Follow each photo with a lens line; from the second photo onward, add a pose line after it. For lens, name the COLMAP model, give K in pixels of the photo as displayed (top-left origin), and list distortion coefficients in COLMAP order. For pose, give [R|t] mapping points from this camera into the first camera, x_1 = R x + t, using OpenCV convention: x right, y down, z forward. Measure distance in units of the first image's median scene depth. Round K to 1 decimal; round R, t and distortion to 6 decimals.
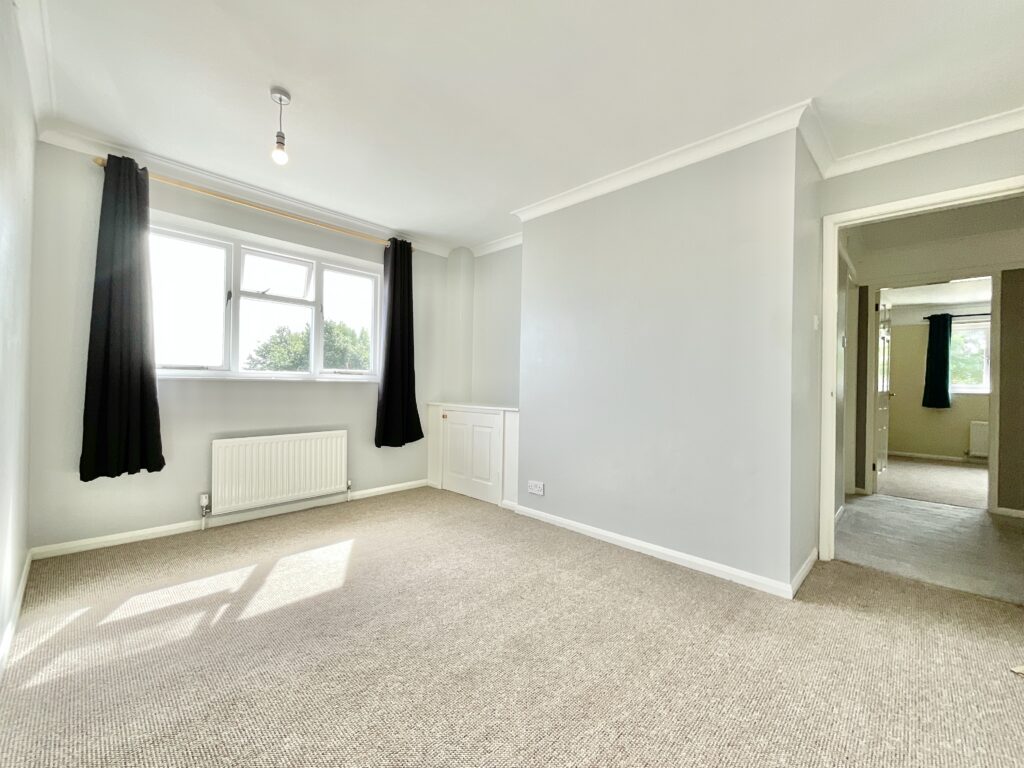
lens RADIAL K [[415.4, 0, 512.8], [0, 415.4, 383.3], [0, 0, 1]] dist [-0.002546, -0.000754]
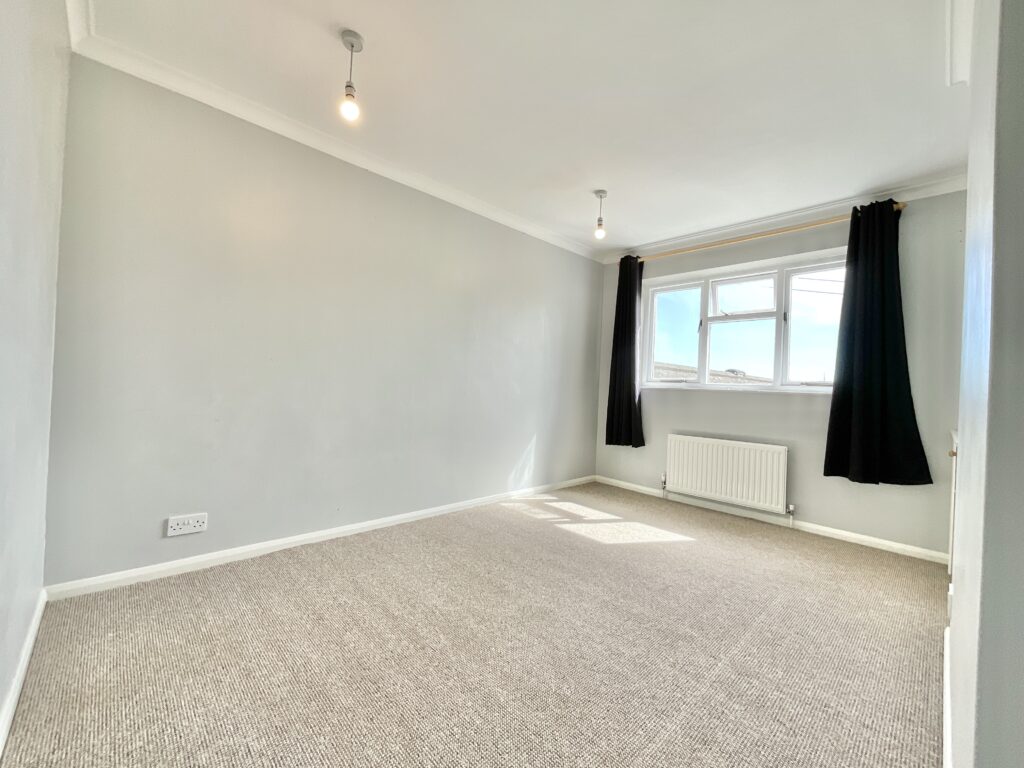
lens RADIAL K [[415.4, 0, 509.4], [0, 415.4, 379.8], [0, 0, 1]] dist [-0.002546, -0.000754]
pose [[-0.035131, -0.032716, -0.998847, 0.595378], [-0.043544, 0.998565, -0.031175, 0.024490], [0.998434, 0.042399, -0.036505, 0.483037]]
